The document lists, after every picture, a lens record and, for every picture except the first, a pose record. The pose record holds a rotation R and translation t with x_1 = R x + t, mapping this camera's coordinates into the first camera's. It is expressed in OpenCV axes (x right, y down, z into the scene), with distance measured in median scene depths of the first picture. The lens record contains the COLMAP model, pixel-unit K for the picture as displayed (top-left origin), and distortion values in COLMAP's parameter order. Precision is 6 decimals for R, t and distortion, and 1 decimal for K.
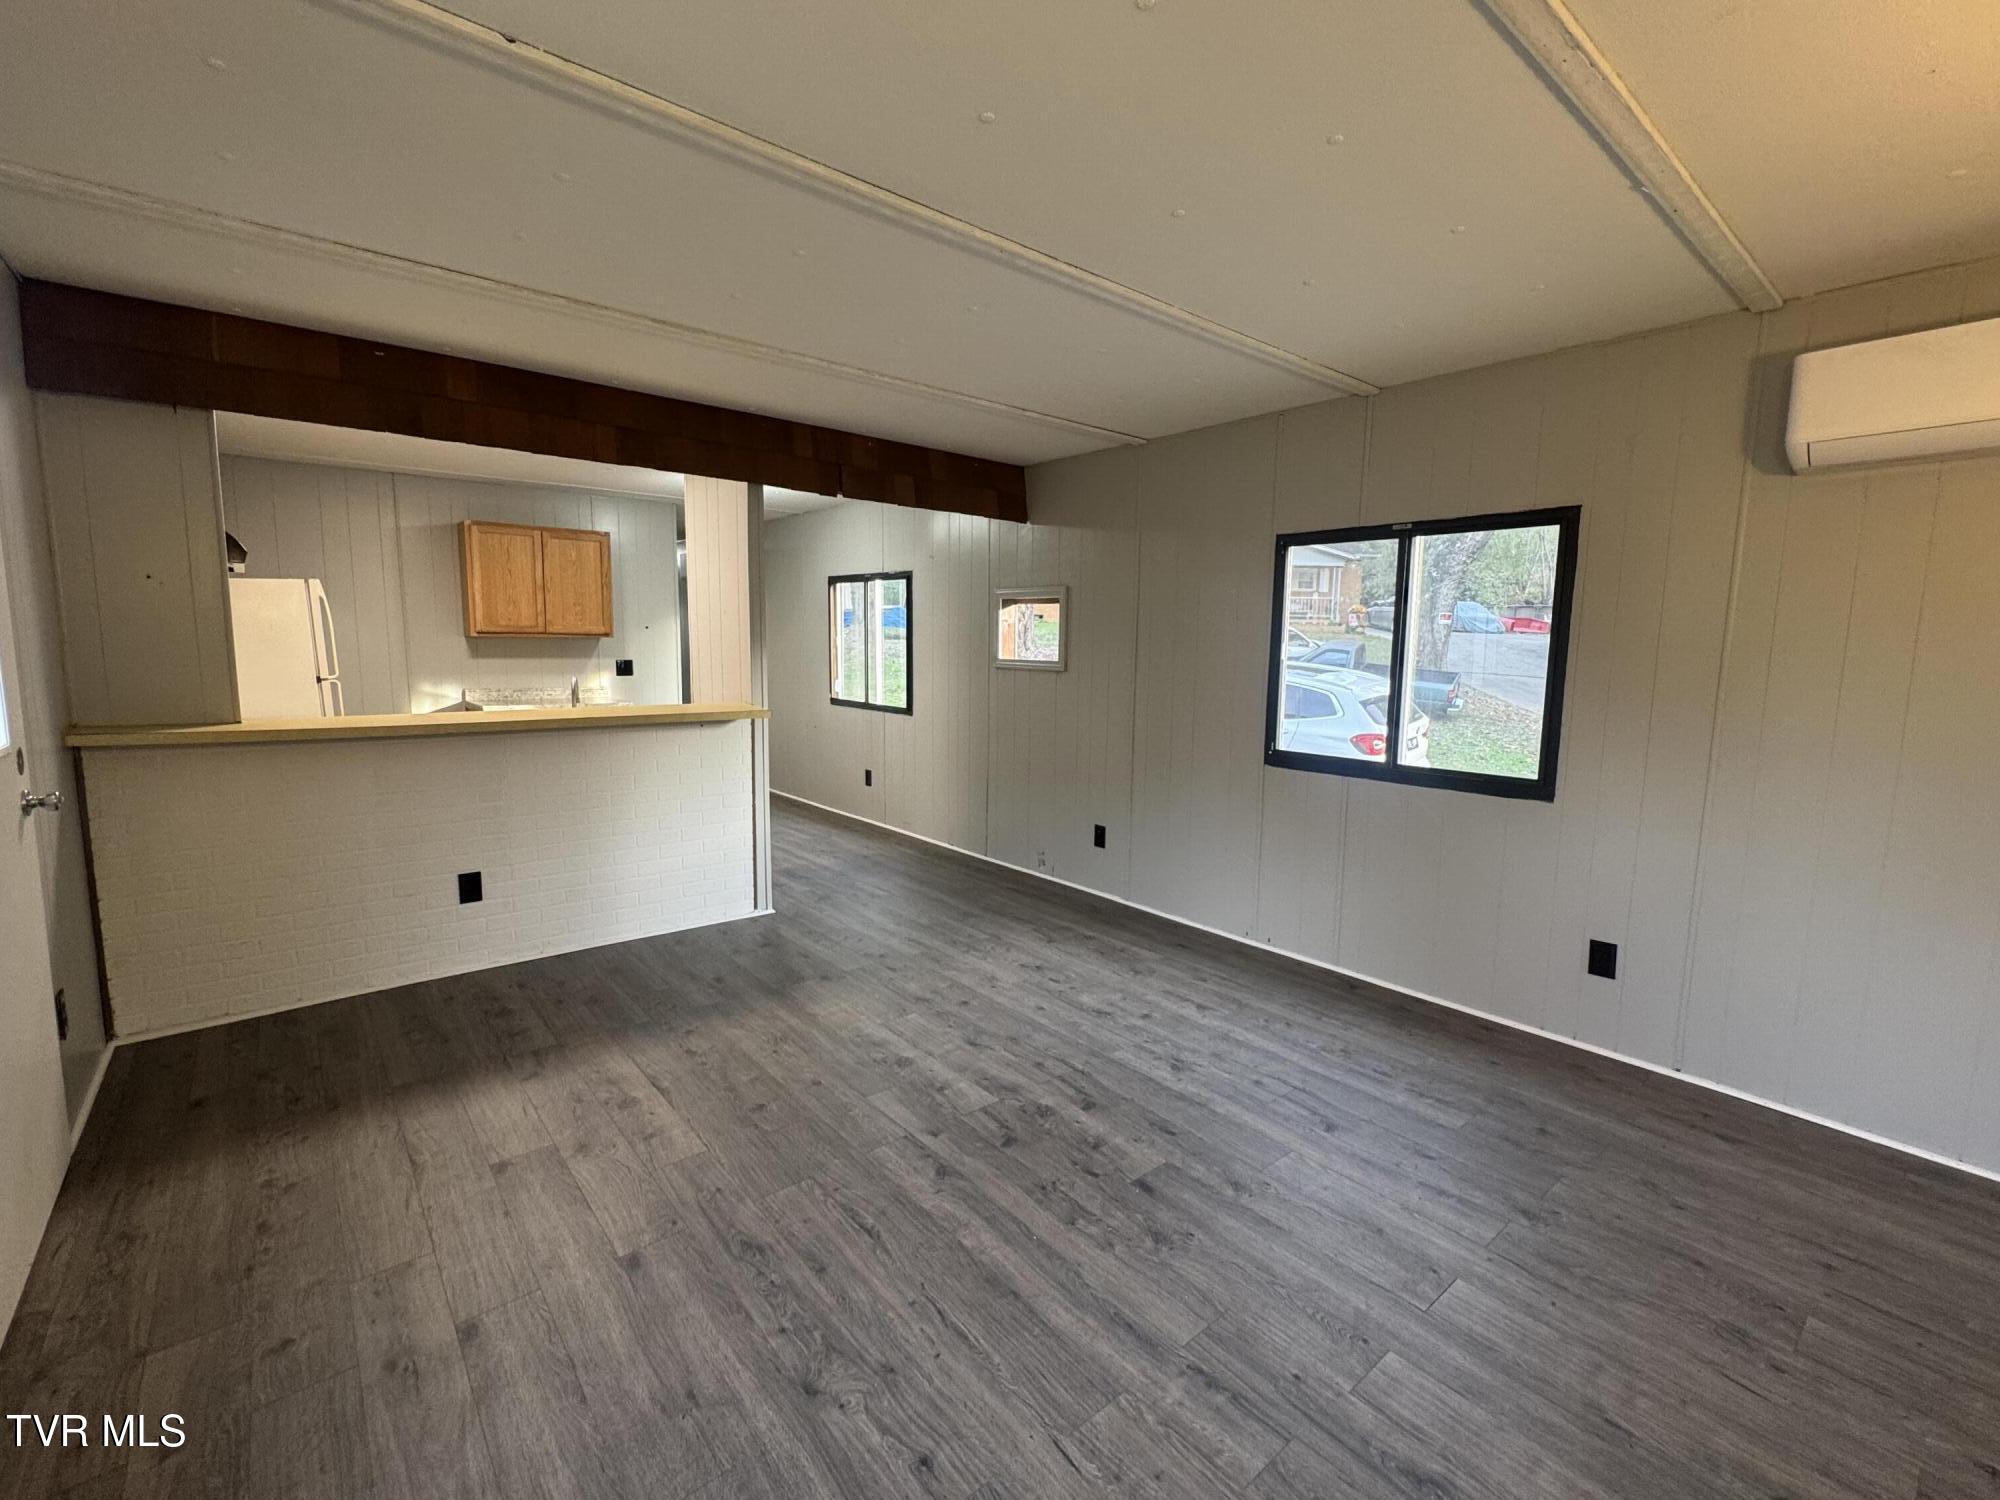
lens RADIAL K [[875.0, 0, 1003.7], [0, 875.0, 755.6], [0, 0, 1]] dist [-0.003144, 0.000436]
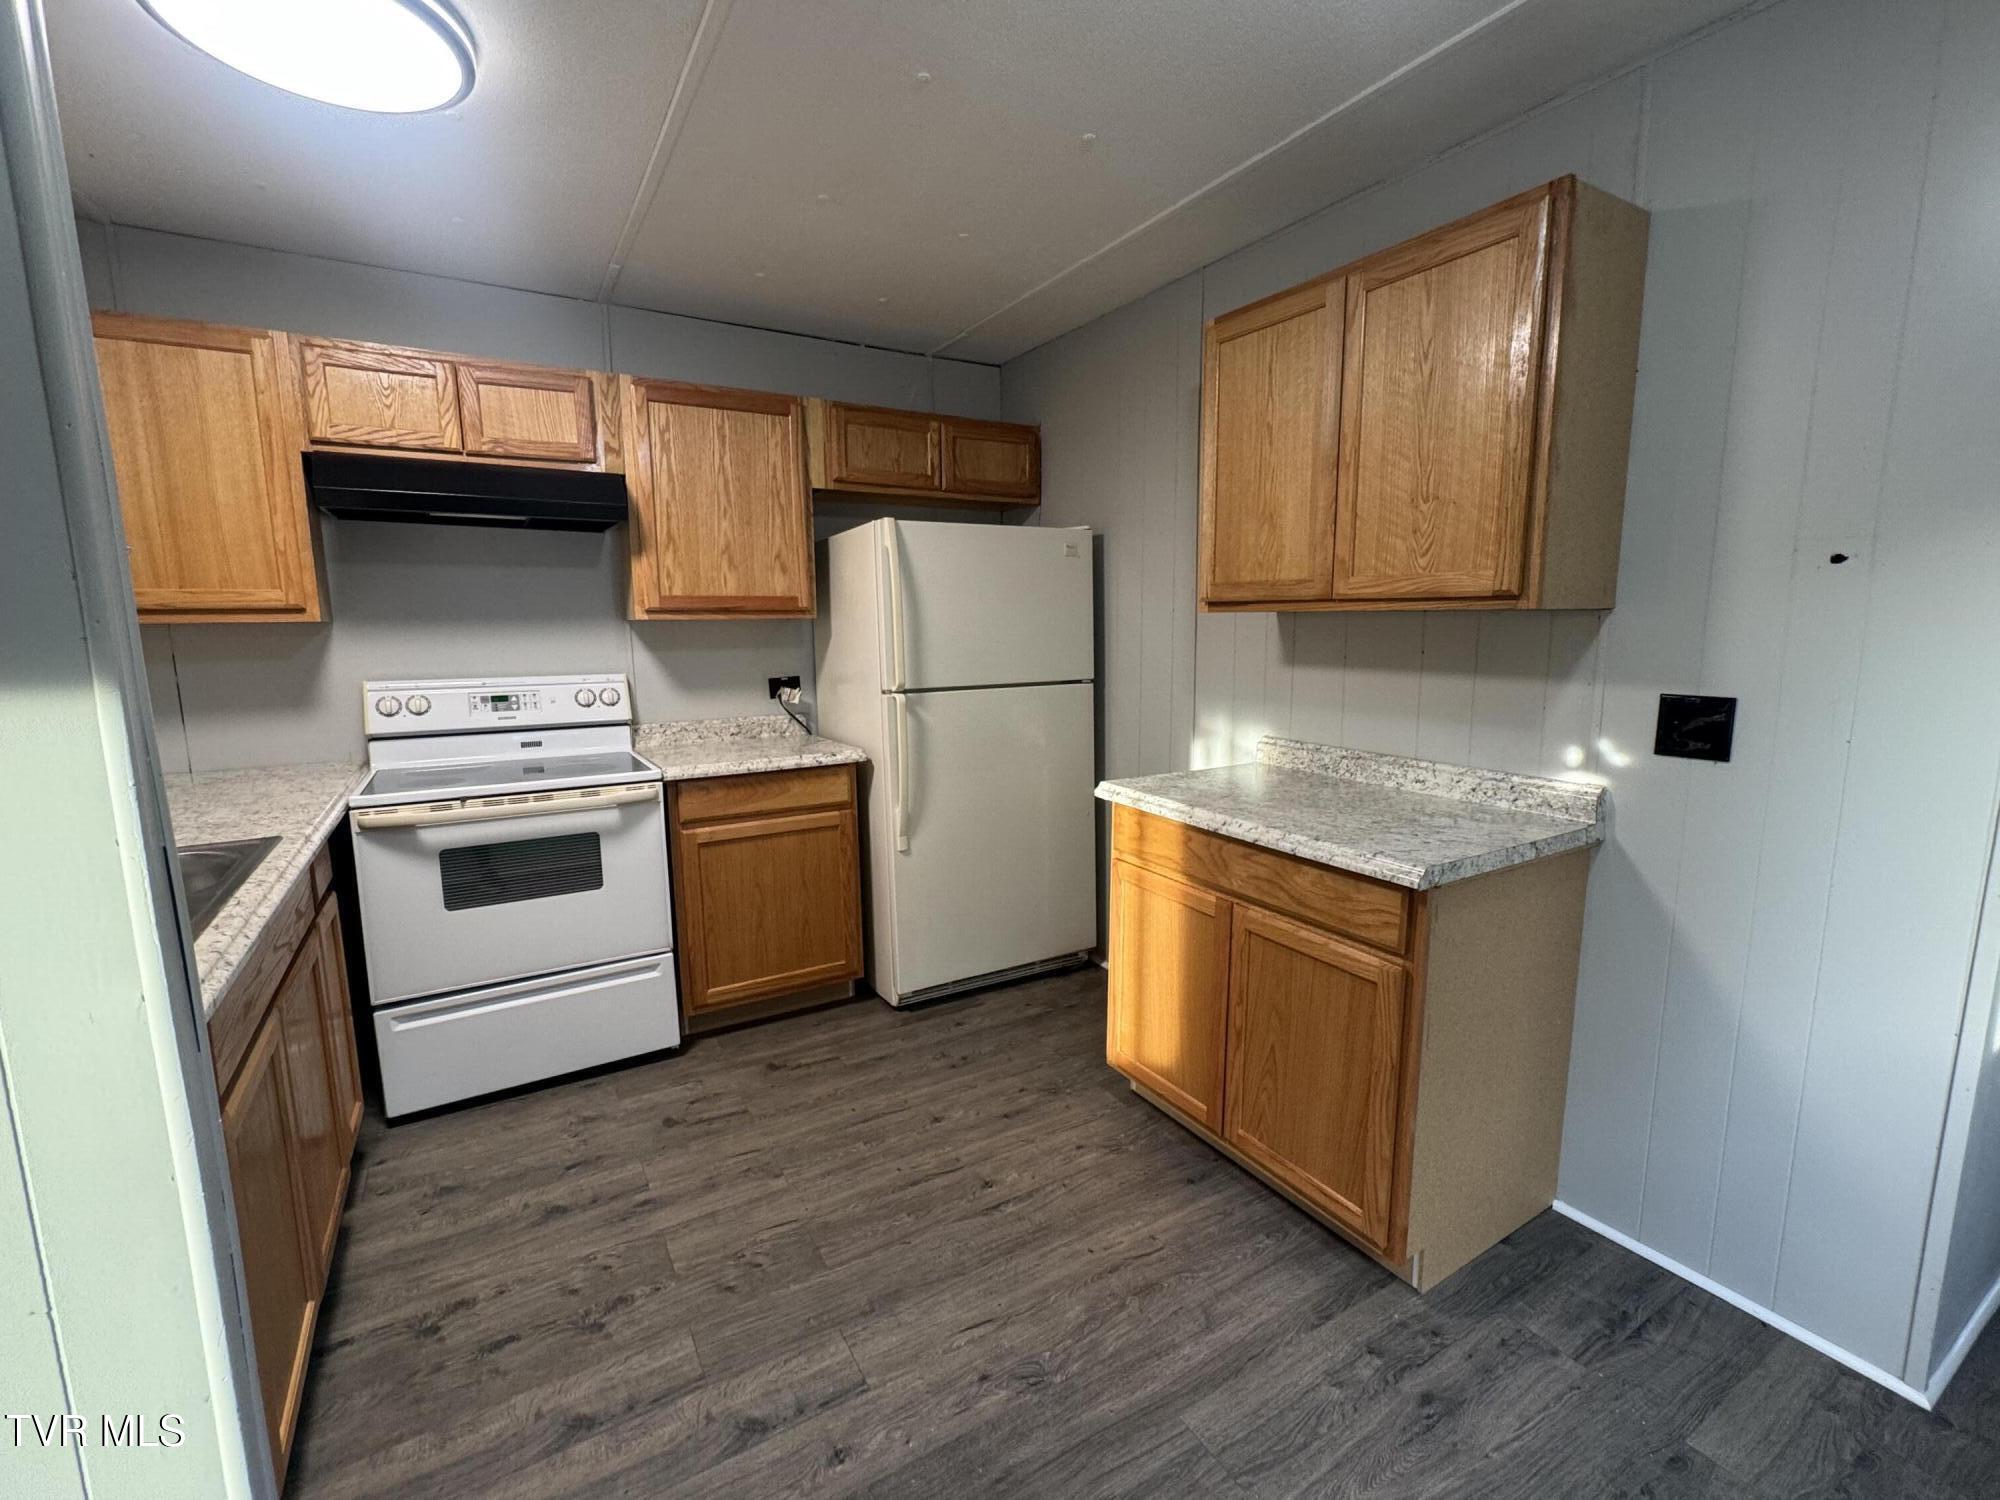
lens RADIAL K [[875.0, 0, 1009.4], [0, 875.0, 748.6], [0, 0, 1]] dist [-0.003144, 0.000436]
pose [[-0.156653, 0.132100, -0.978780, -0.347079], [-0.125339, 0.980343, 0.152372, -0.242214], [0.979668, 0.146548, -0.137016, 1.892579]]
